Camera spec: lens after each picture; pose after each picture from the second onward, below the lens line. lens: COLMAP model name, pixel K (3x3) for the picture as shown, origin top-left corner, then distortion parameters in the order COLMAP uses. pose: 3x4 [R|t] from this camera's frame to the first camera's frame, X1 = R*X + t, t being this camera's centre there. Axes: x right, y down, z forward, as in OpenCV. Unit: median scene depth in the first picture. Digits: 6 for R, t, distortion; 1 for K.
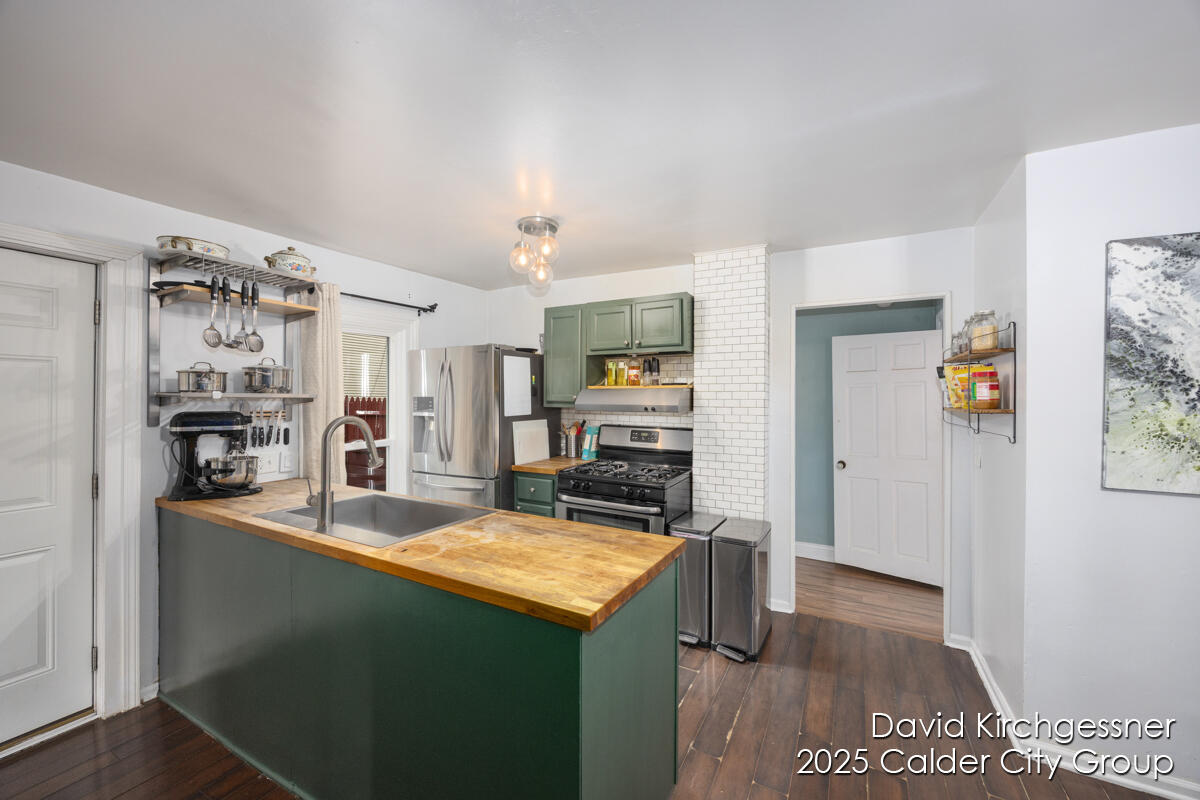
lens RADIAL K [[462.0, 0, 601.0], [0, 462.0, 396.9], [0, 0, 1]] dist [0.001172, -0.000046]
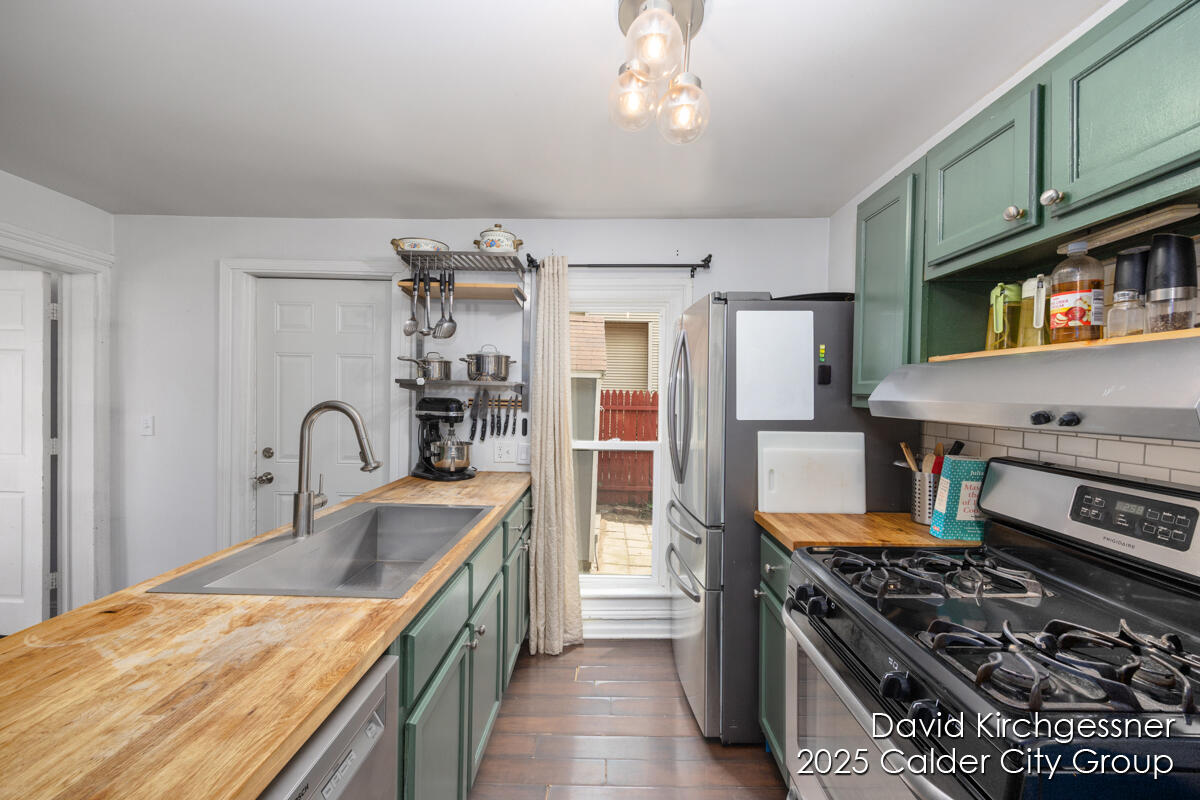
lens RADIAL K [[462.0, 0, 602.6], [0, 462.0, 395.6], [0, 0, 1]] dist [0.001172, -0.000046]
pose [[0.480362, 0.007538, -0.877038, 0.194427], [-0.013758, 0.999905, 0.001059, 0.014279], [0.876962, 0.011558, 0.480420, 0.572600]]
